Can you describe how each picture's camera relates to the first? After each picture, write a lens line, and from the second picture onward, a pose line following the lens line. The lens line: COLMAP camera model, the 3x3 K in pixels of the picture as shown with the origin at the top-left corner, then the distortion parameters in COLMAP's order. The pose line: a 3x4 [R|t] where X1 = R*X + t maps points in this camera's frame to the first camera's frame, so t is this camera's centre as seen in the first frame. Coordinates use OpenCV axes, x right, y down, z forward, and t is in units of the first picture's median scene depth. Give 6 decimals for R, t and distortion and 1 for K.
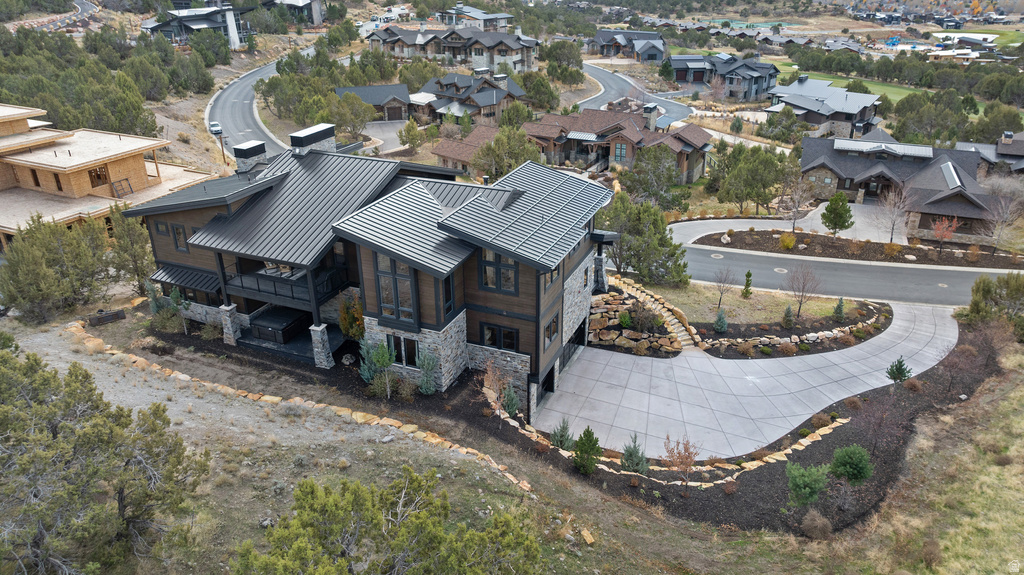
lens RADIAL K [[709.5, 0, 514.3], [0, 709.5, 283.1], [0, 0, 1]] dist [-0.008460, -0.004447]
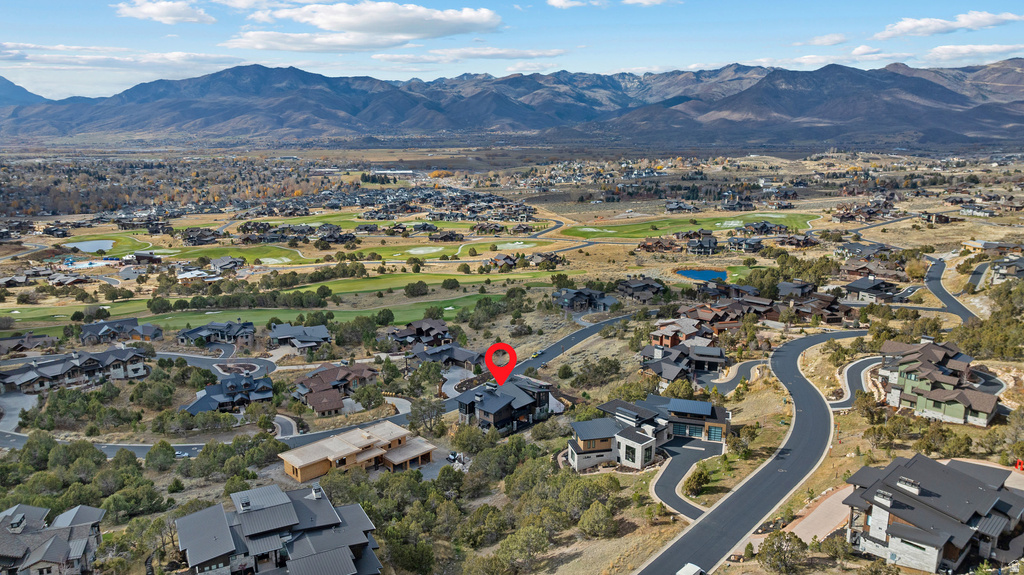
lens RADIAL K [[709.5, 0, 514.3], [0, 709.5, 283.1], [0, 0, 1]] dist [-0.008460, -0.004447]
pose [[0.334323, -0.198269, 0.921367, -1.924904], [0.398983, 0.915470, 0.052227, -0.446032], [-0.853839, 0.350150, 0.385168, -0.464737]]
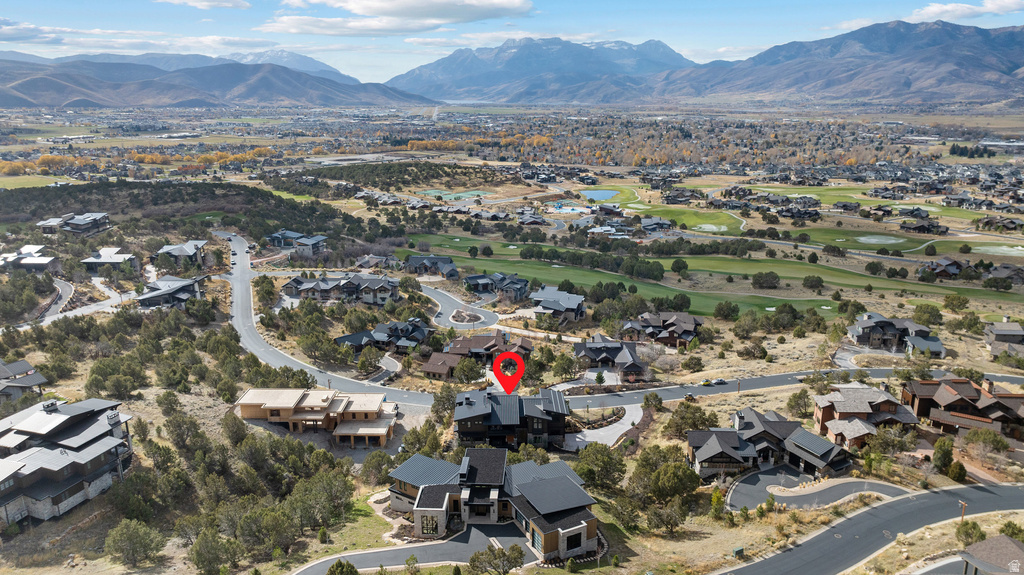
lens RADIAL K [[709.5, 0, 514.3], [0, 709.5, 283.1], [0, 0, 1]] dist [-0.008460, -0.004447]
pose [[0.907535, -0.109527, 0.405444, -0.769796], [0.178137, 0.974639, -0.135447, -0.110531], [-0.380327, 0.195147, 0.904030, -1.215584]]
